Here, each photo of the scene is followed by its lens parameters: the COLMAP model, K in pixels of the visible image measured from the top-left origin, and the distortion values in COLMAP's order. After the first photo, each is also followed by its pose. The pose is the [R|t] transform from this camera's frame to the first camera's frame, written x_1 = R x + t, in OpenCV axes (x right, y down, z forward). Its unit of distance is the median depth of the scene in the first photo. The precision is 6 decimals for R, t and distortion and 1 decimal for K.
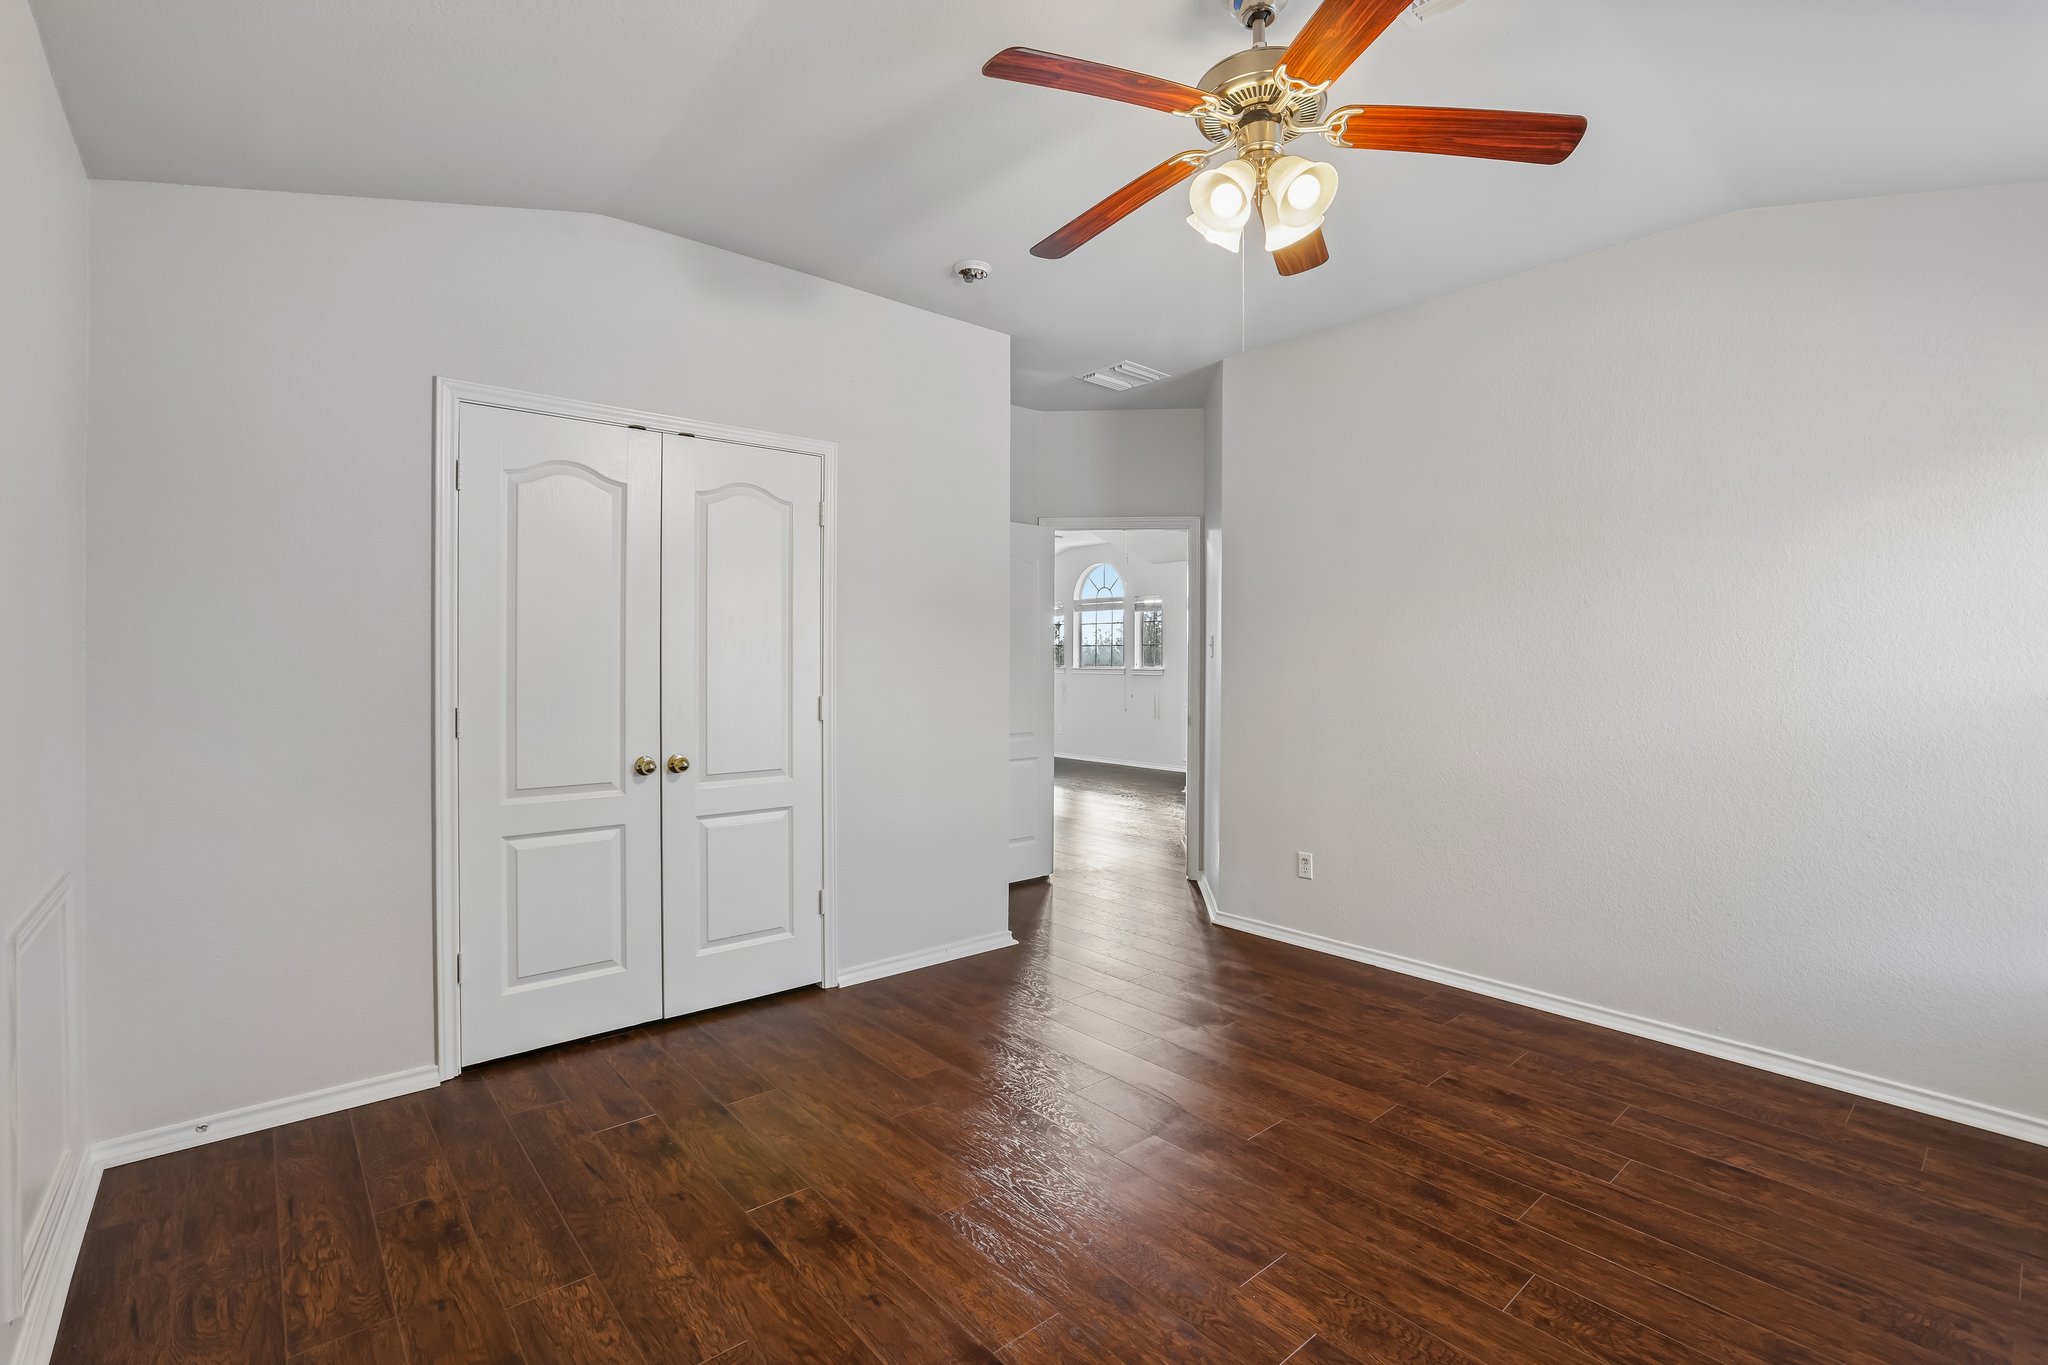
lens RADIAL K [[914.2, 0, 1014.8], [0, 914.2, 671.8], [0, 0, 1]] dist [-0.040470, 0.013102]
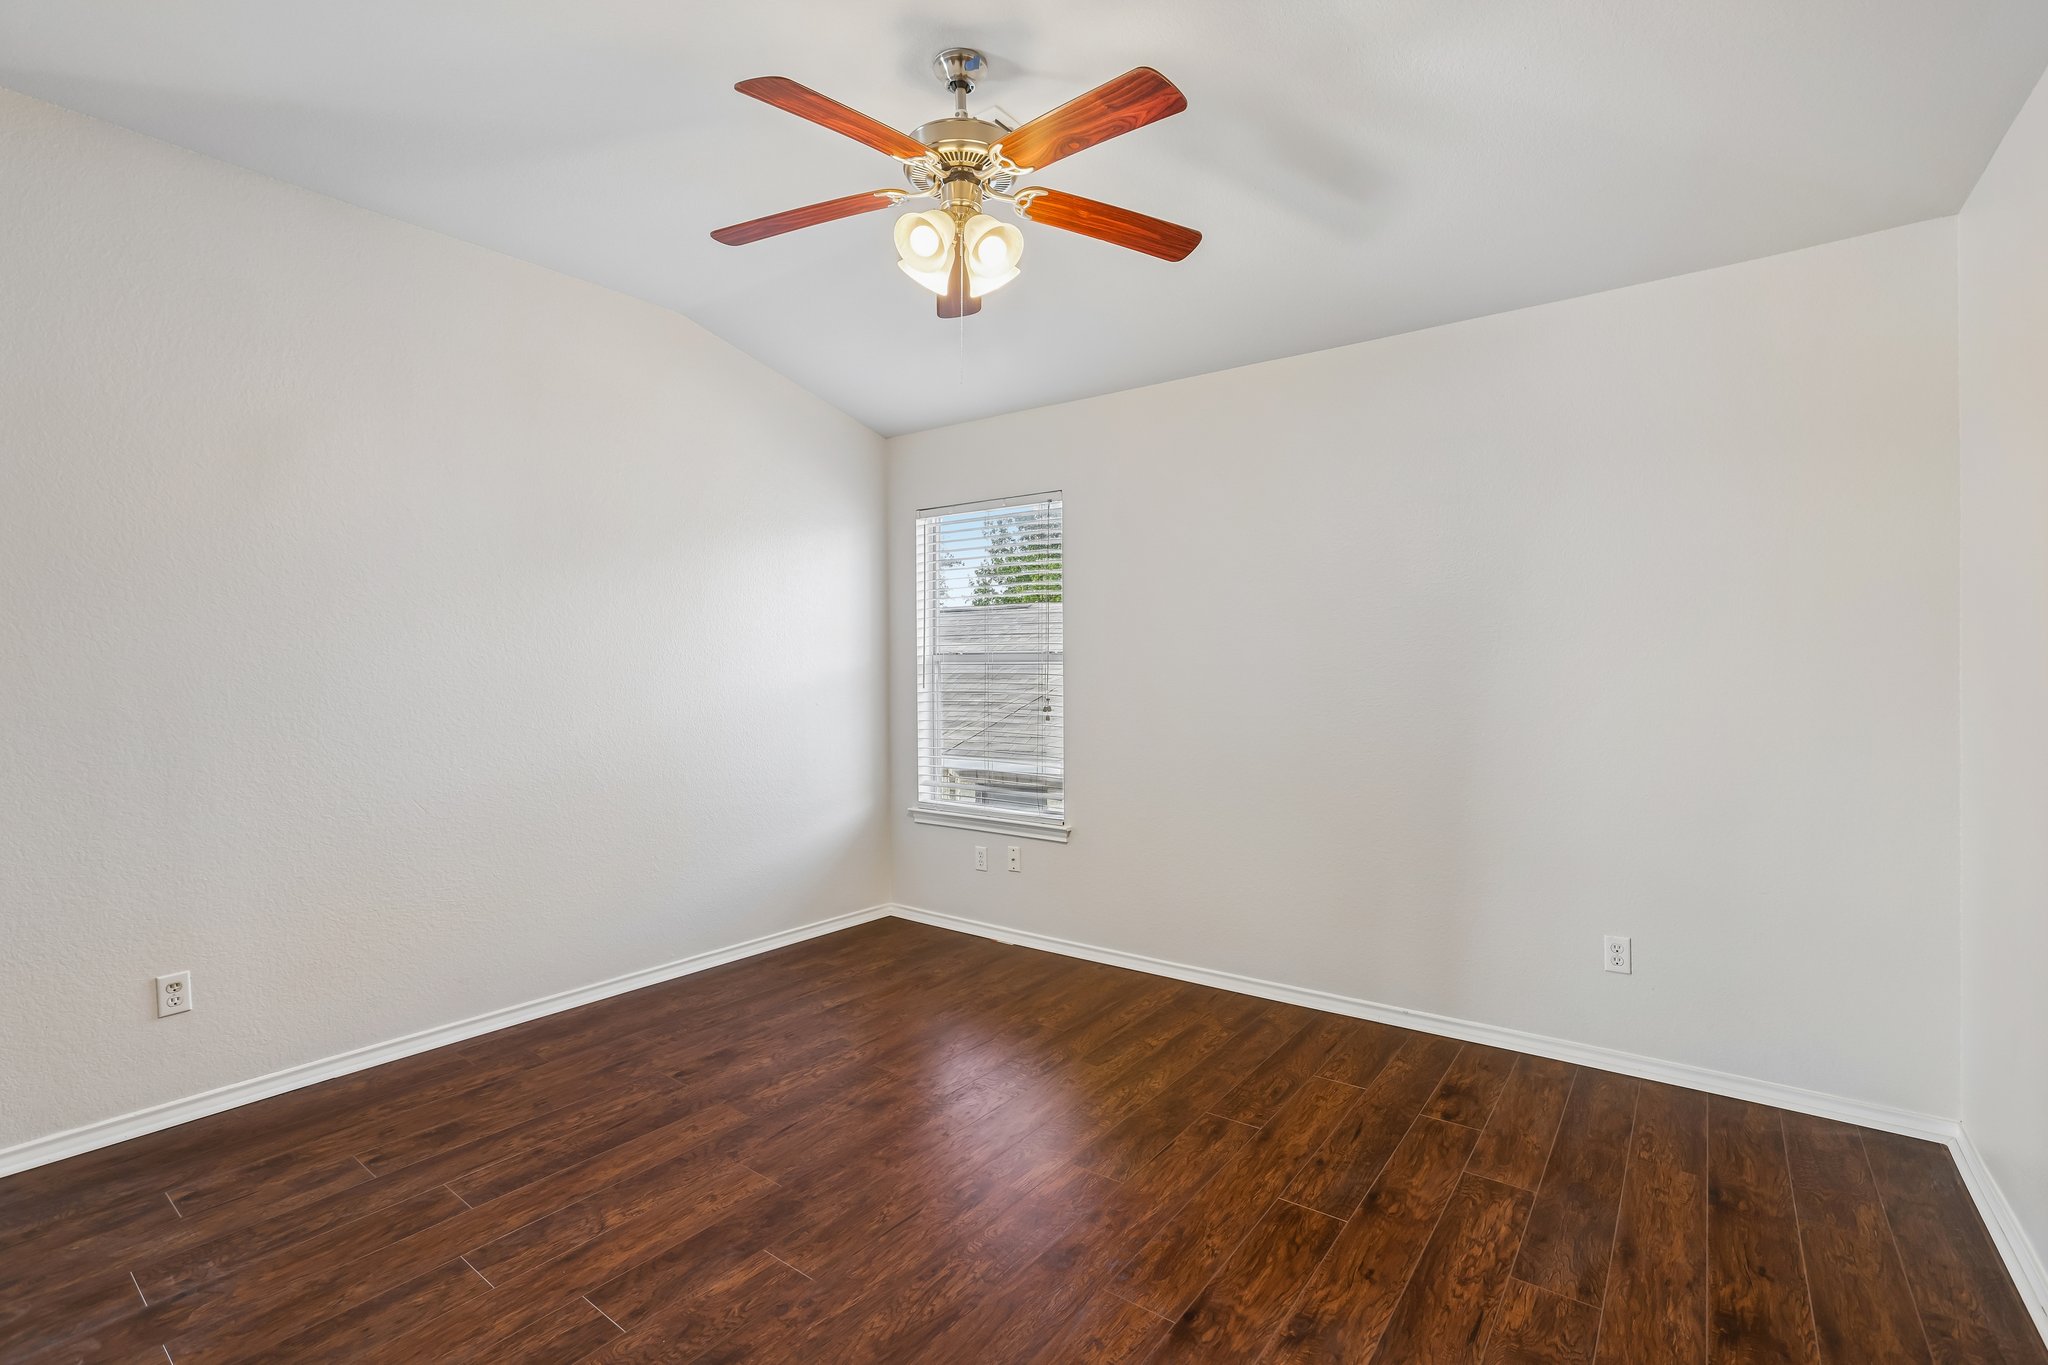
lens RADIAL K [[914.2, 0, 1014.8], [0, 914.2, 671.8], [0, 0, 1]] dist [-0.040470, 0.013102]
pose [[-0.202722, -0.008148, 0.979203, -0.608335], [0.019177, 0.999741, 0.012289, -0.008960], [-0.979049, 0.021269, -0.202513, 0.844541]]
